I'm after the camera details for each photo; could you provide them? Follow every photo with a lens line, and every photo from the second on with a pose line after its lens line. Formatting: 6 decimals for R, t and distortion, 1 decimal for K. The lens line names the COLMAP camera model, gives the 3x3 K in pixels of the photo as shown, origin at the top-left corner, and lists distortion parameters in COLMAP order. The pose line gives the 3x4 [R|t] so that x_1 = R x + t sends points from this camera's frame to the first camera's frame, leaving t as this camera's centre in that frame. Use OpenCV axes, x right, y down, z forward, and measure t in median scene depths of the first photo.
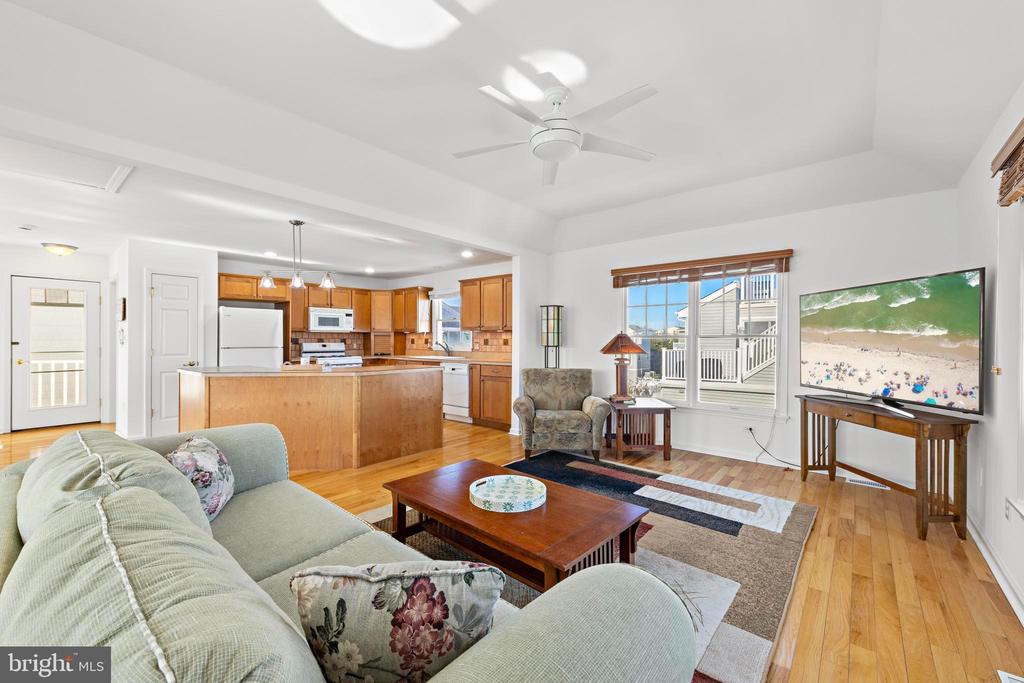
lens RADIAL K [[404.0, 0, 514.2], [0, 404.0, 338.2], [0, 0, 1]] dist [-0.001047, -0.000186]
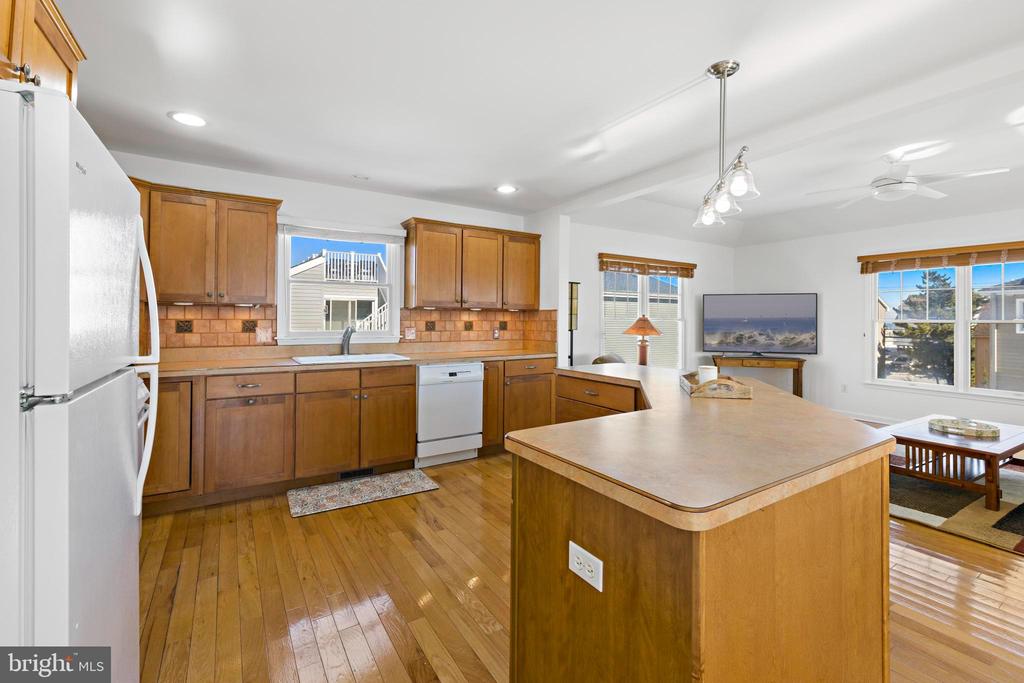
lens RADIAL K [[451.4, 0, 512.7], [0, 451.4, 322.6], [0, 0, 1]] dist [-0.001717, -0.000199]
pose [[0.293369, -0.008781, 0.955959, -0.720963], [-0.010049, 0.999874, 0.012268, -0.005628], [-0.955946, -0.013206, 0.293244, 0.709544]]
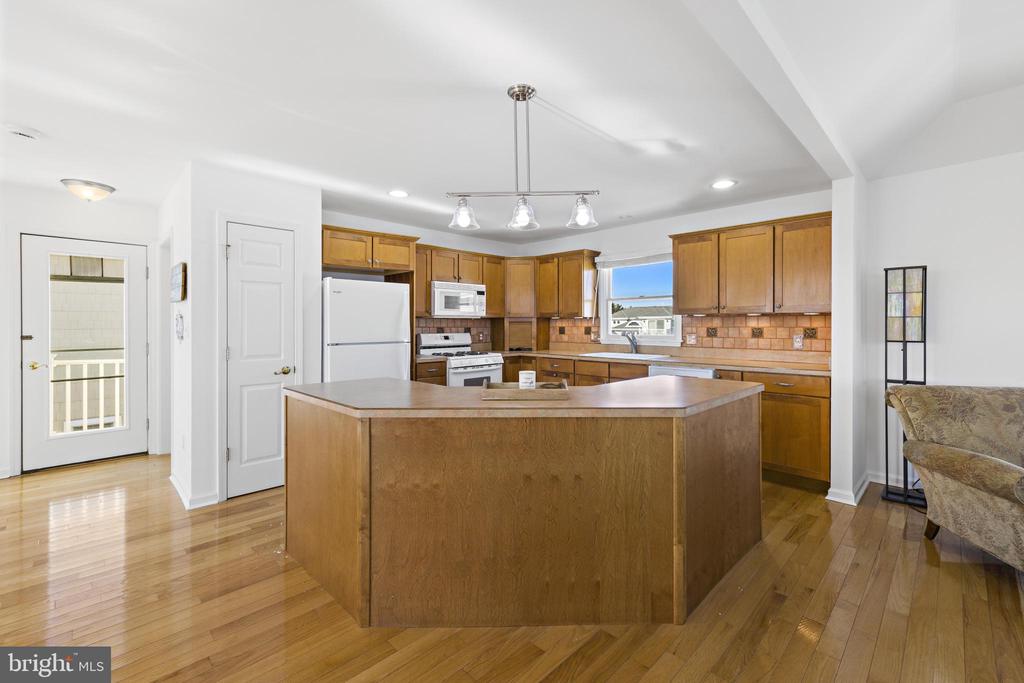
lens RADIAL K [[431.1, 0, 520.1], [0, 431.1, 323.8], [0, 0, 1]] dist [-0.000697, 0.000098]
pose [[0.996457, -0.004100, -0.084009, -0.325973], [0.004213, 0.999990, 0.001172, -0.006094], [0.084003, -0.001521, 0.996464, 0.316287]]
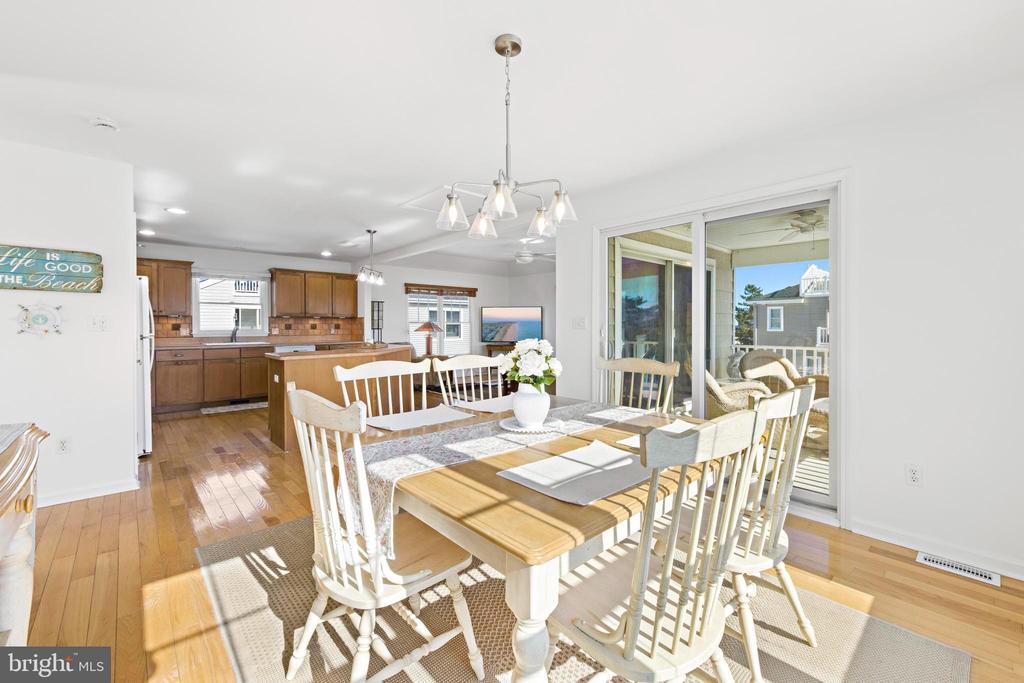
lens RADIAL K [[431.1, 0, 519.6], [0, 431.1, 334.9], [0, 0, 1]] dist [-0.000697, 0.000098]
pose [[0.122013, -0.027720, 0.992141, -1.204070], [-0.004134, 0.999587, 0.028436, -0.004415], [-0.992520, -0.007571, 0.121848, 0.246566]]
